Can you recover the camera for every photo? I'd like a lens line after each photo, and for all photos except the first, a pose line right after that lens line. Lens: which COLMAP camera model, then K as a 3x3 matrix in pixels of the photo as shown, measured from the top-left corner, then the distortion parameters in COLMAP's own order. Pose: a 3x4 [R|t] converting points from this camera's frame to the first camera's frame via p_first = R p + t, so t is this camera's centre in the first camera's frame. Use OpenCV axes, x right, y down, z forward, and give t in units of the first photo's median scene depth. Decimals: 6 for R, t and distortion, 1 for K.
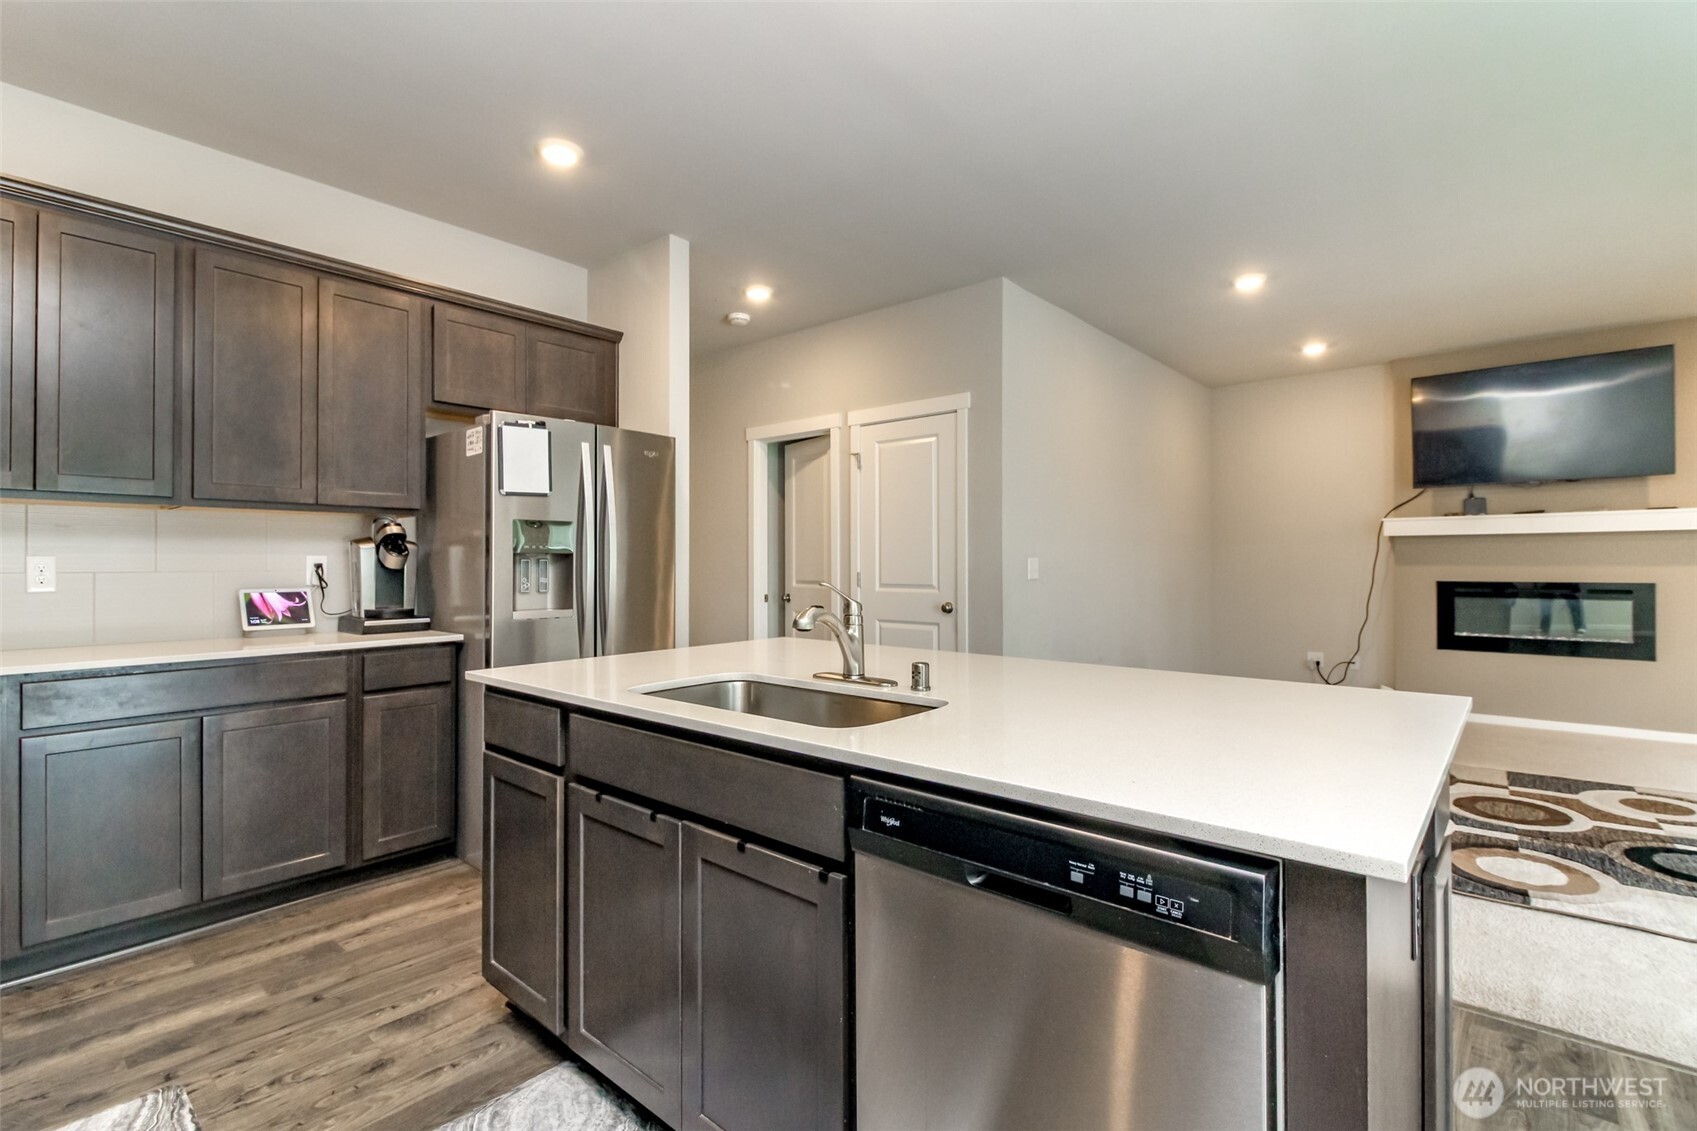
lens RADIAL K [[783.4, 0, 836.2], [0, 783.4, 555.4], [0, 0, 1]] dist [0.001970, -0.006706]
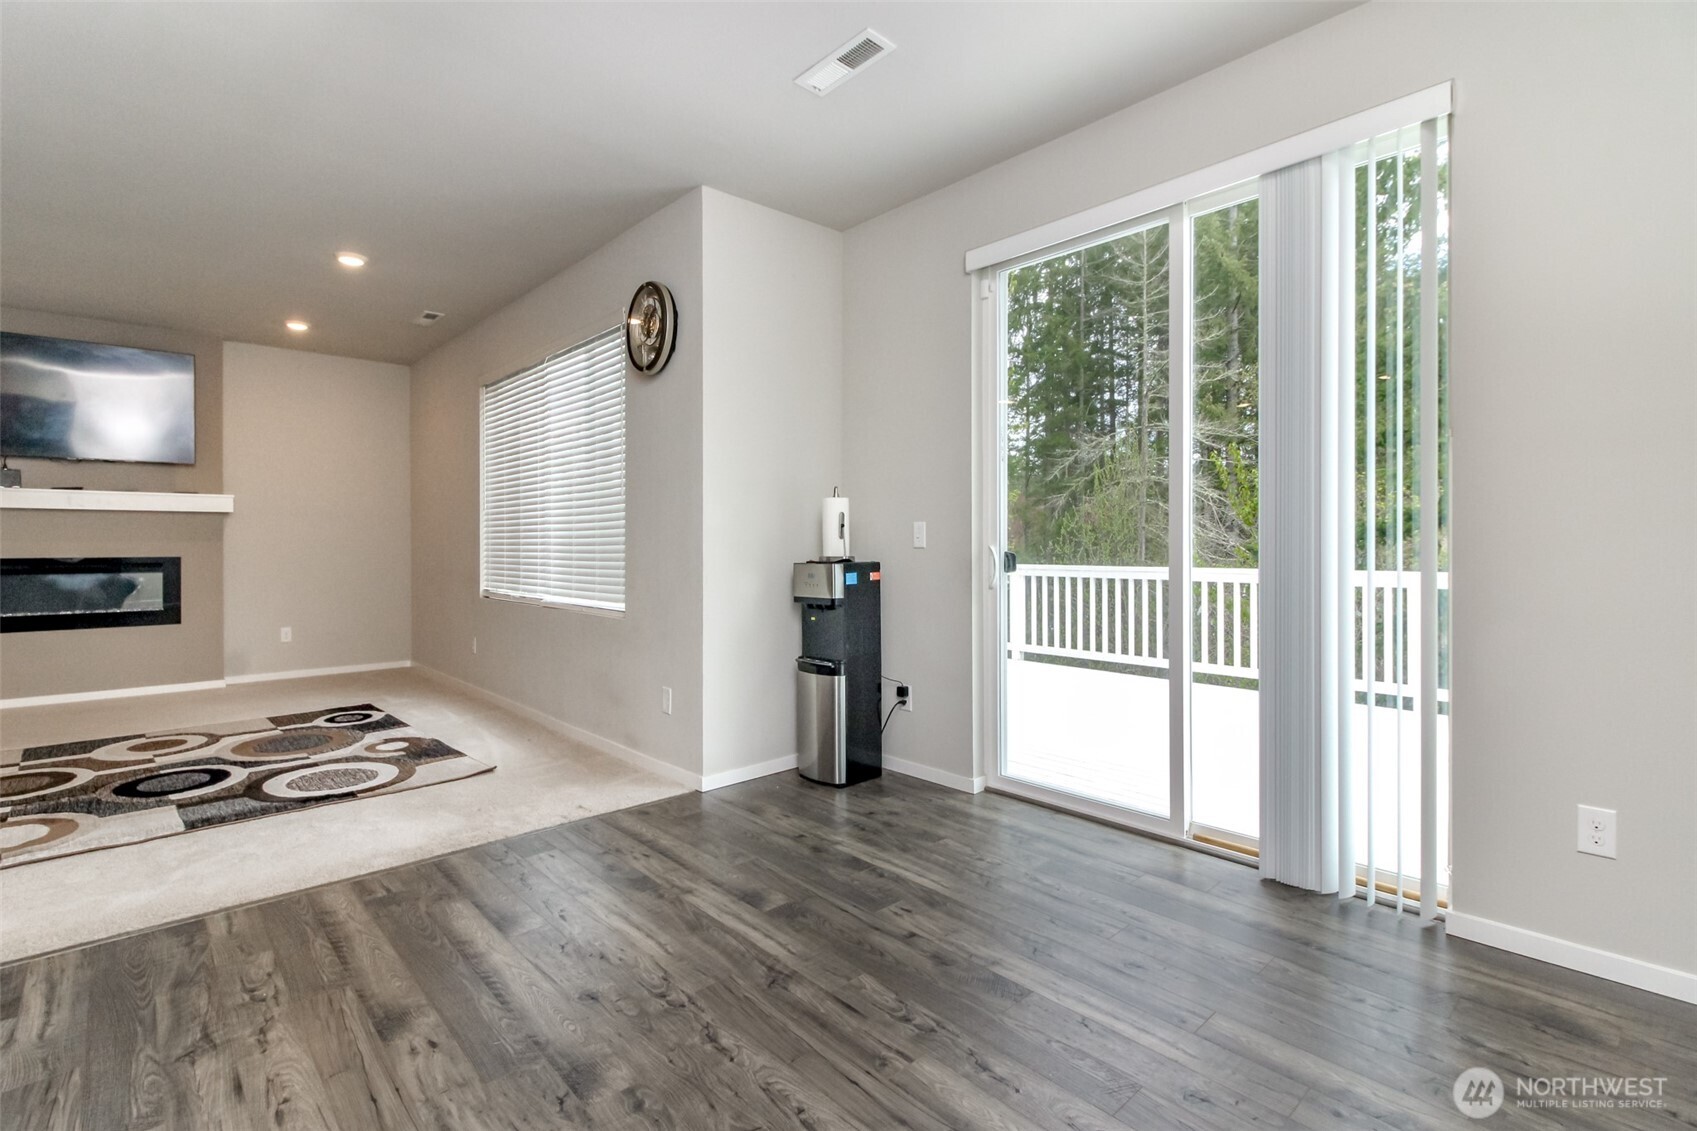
lens RADIAL K [[783.4, 0, 817.6], [0, 783.4, 545.1], [0, 0, 1]] dist [0.001970, -0.006706]
pose [[0.119883, -0.001783, 0.992786, 0.013244], [-0.005041, 0.999984, 0.002405, 0.017383], [-0.992775, -0.005293, 0.119872, -0.132397]]
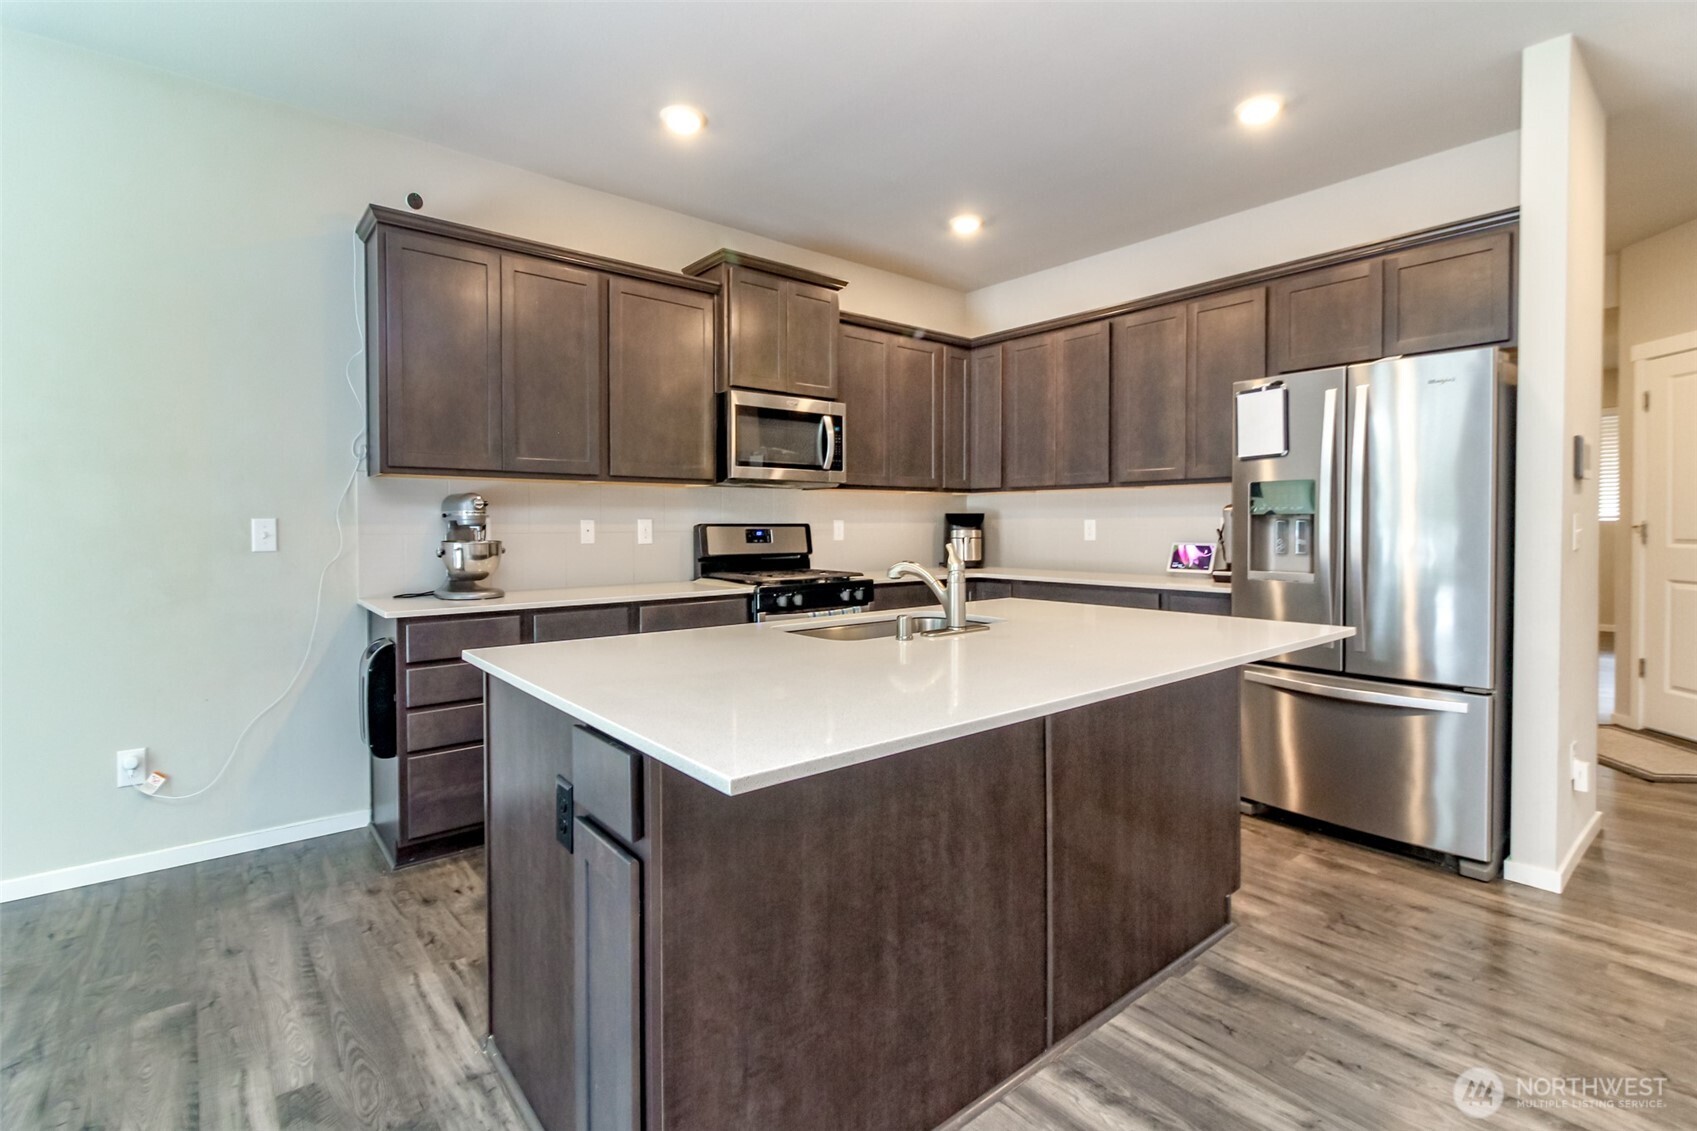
lens RADIAL K [[783.4, 0, 836.8], [0, 783.4, 538.9], [0, 0, 1]] dist [0.001970, -0.006706]
pose [[-0.153233, 0.021887, -0.987948, 0.649119], [0.012205, 0.999720, 0.020255, 0.000904], [0.988115, -0.008955, -0.153457, 0.572312]]
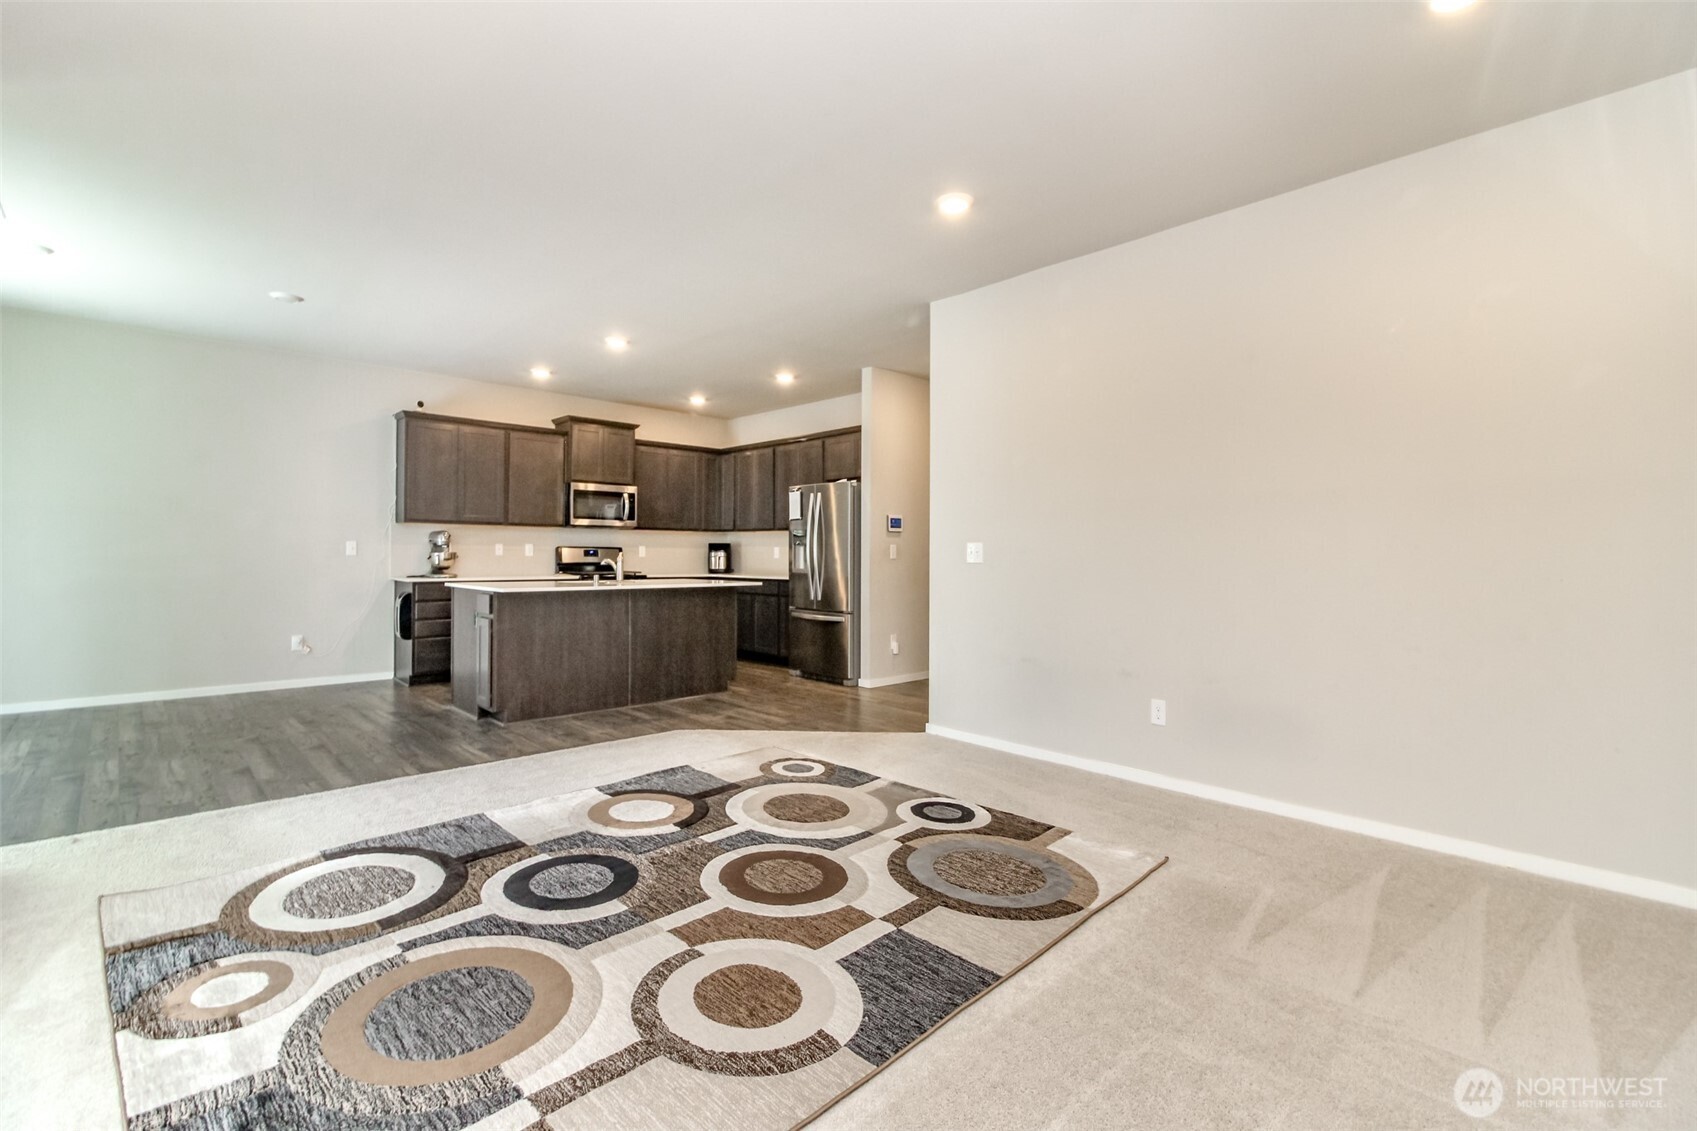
lens RADIAL K [[783.4, 0, 861.2], [0, 783.4, 562.8], [0, 0, 1]] dist [0.001970, -0.006706]
pose [[-0.073968, 0.010144, -0.997209, 1.808593], [0.001702, 0.999948, 0.010045, 0.026359], [0.997259, -0.000954, -0.073981, 1.274876]]
